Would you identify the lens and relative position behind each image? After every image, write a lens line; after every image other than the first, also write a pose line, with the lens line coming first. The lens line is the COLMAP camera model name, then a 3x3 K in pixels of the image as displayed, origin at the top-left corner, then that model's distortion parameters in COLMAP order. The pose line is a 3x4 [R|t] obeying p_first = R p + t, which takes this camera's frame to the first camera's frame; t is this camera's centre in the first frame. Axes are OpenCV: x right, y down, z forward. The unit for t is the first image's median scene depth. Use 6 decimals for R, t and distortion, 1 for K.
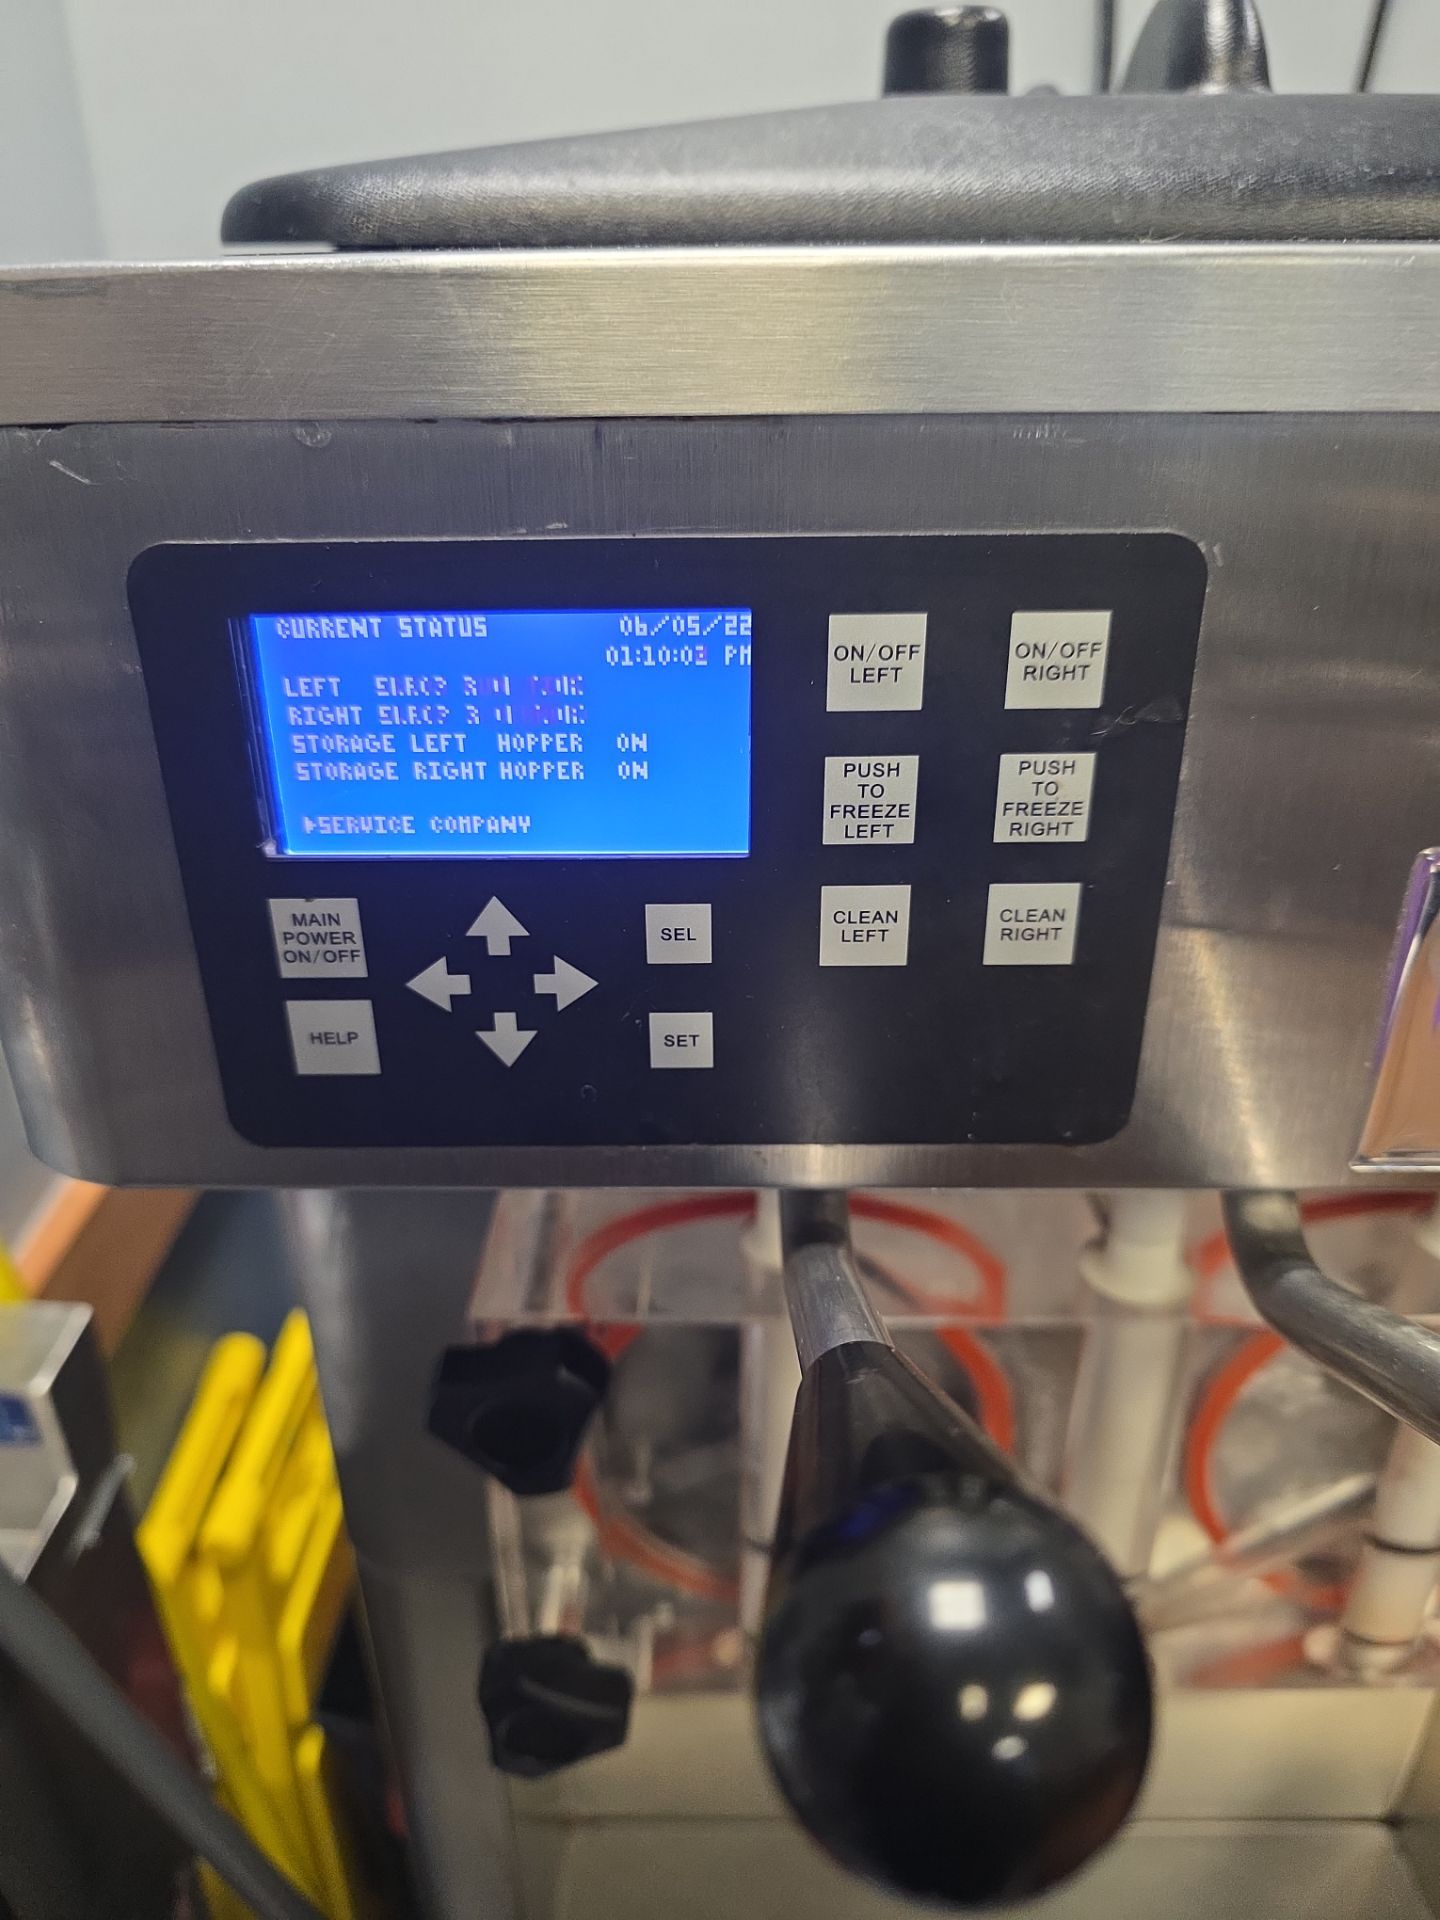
lens RADIAL K [[1405.4, 0, 722.1], [0, 1405.4, 955.8], [0, 0, 1]] dist [-0.003720, -0.000525]
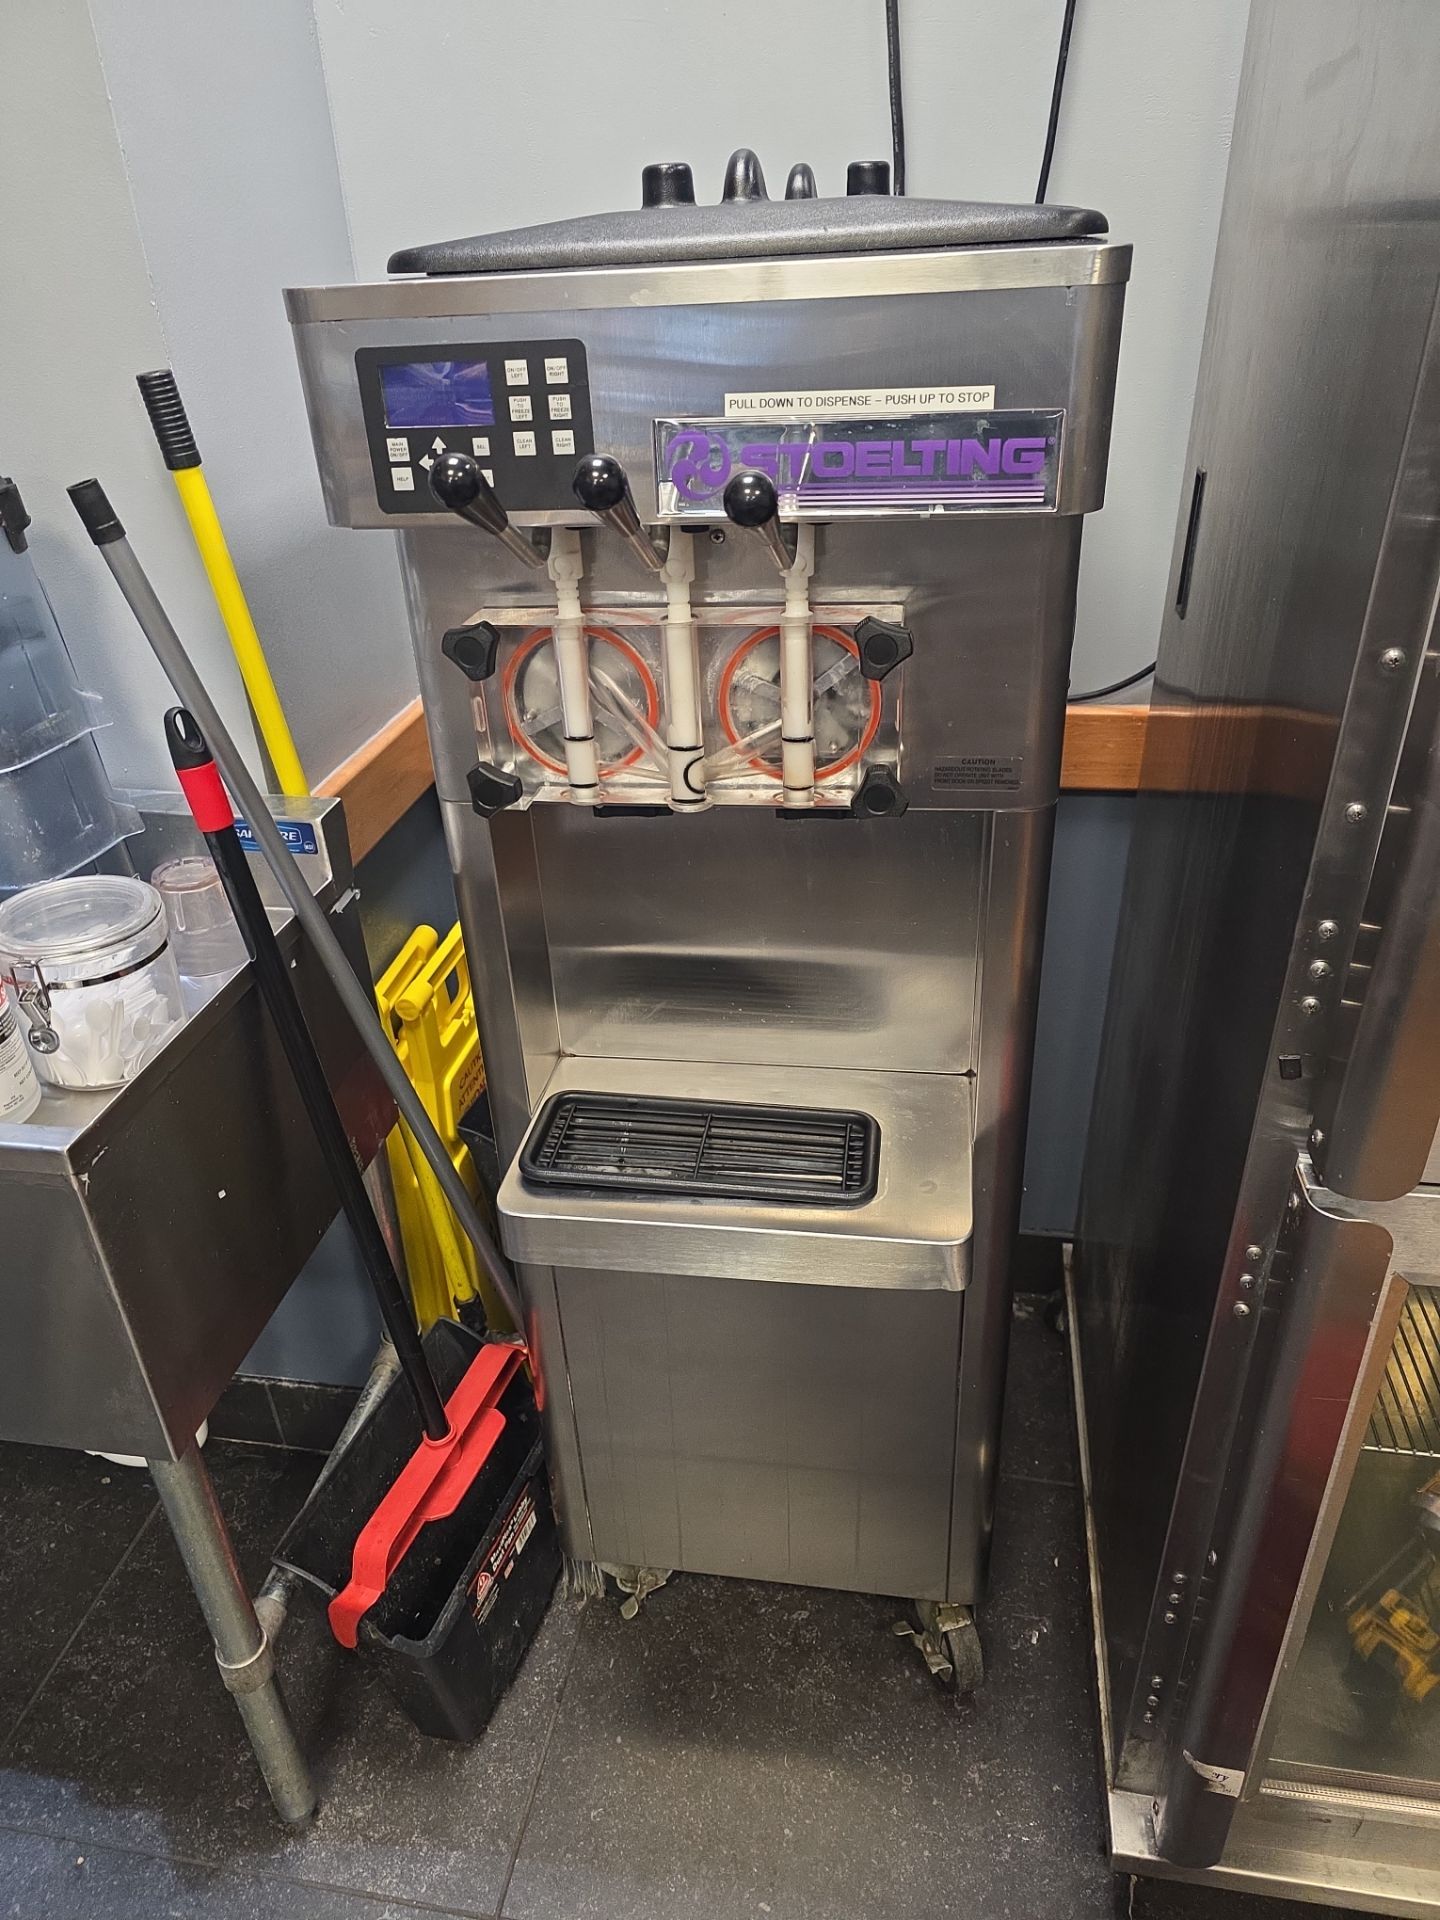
lens RADIAL K [[1309.8, 0, 719.3], [0, 1309.8, 967.1], [0, 0, 1]] dist [0.019784, -0.038638]
pose [[0.988594, 0.041601, -0.144743, 1.274676], [-0.036444, 0.998609, 0.038096, 1.330795], [0.146126, -0.032387, 0.988736, -2.744540]]
